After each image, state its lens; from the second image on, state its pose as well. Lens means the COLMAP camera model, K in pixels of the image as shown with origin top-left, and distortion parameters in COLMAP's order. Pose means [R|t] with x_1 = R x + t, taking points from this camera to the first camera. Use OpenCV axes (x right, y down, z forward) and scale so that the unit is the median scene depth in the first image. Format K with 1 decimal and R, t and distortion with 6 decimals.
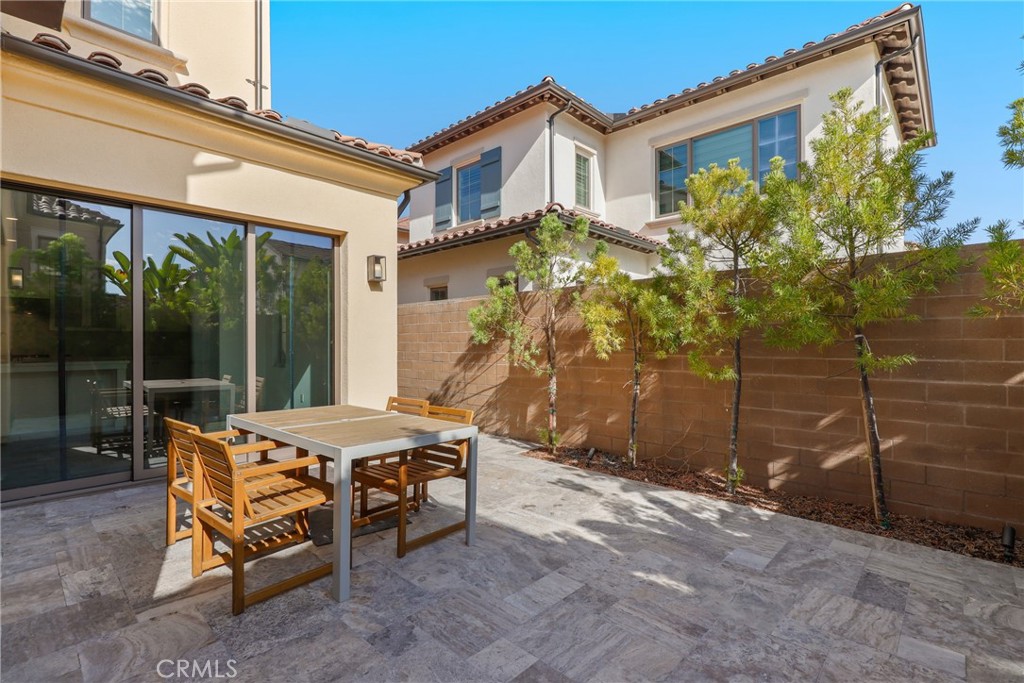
lens RADIAL K [[479.0, 0, 513.3], [0, 479.0, 335.9], [0, 0, 1]] dist [-0.001070, -0.001175]
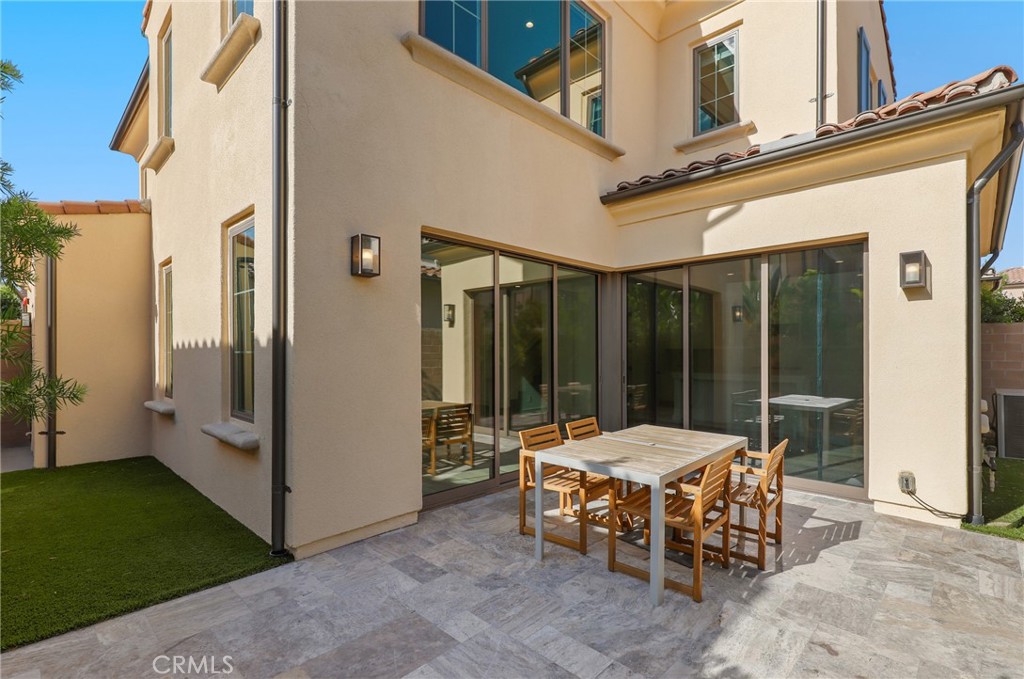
lens RADIAL K [[479.0, 0, 512.2], [0, 479.0, 346.6], [0, 0, 1]] dist [-0.001070, -0.001175]
pose [[-0.017917, -0.006911, -0.999816, 0.537184], [0.012068, 0.999902, -0.007128, -0.032689], [0.999767, -0.012194, -0.017832, 0.483122]]
